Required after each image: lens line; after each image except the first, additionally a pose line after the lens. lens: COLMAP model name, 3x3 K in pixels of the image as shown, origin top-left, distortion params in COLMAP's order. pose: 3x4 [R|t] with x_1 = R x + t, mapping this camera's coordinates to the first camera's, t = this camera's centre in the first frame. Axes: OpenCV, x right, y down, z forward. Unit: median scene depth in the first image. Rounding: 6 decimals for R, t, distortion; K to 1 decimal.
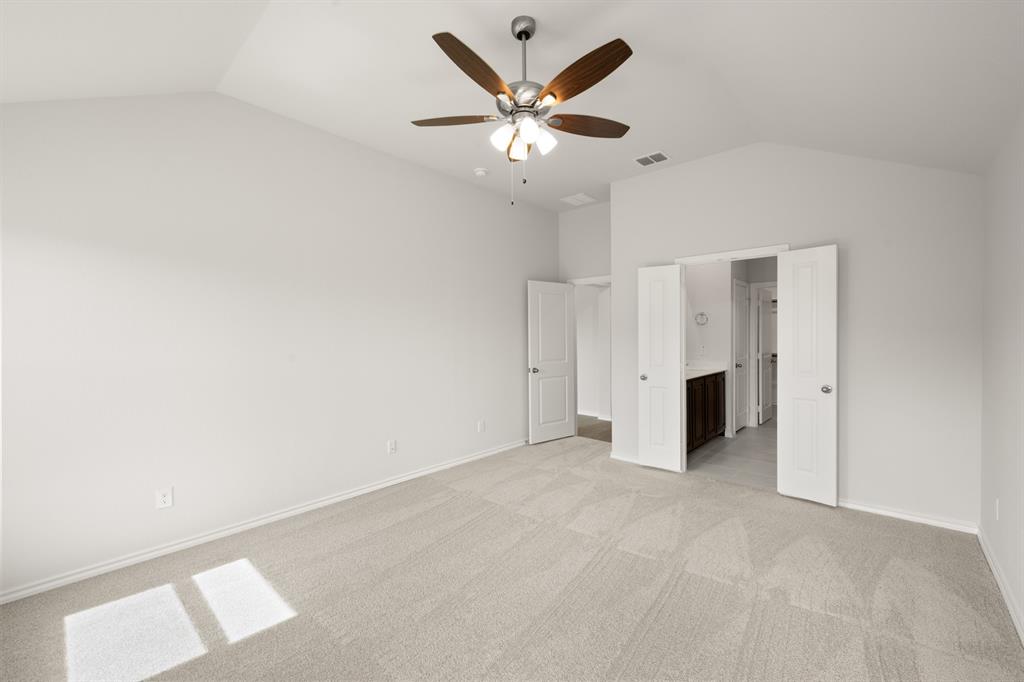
lens RADIAL K [[424.5, 0, 508.9], [0, 424.5, 338.9], [0, 0, 1]] dist [0.000604, 0.000011]
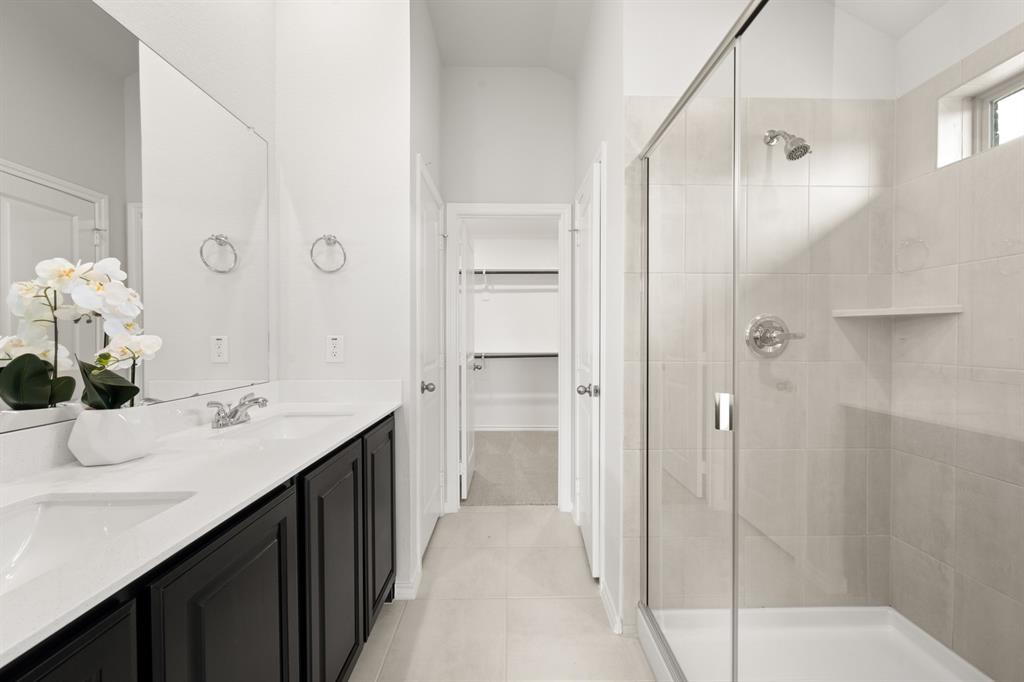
lens RADIAL K [[403.2, 0, 511.7], [0, 403.2, 341.5], [0, 0, 1]] dist [0.000405, 0.000036]
pose [[0.738465, -0.002203, 0.674288, 0.346022], [0.004144, 0.999991, -0.001271, 0.022252], [-0.674279, 0.003733, 0.738467, 0.669900]]
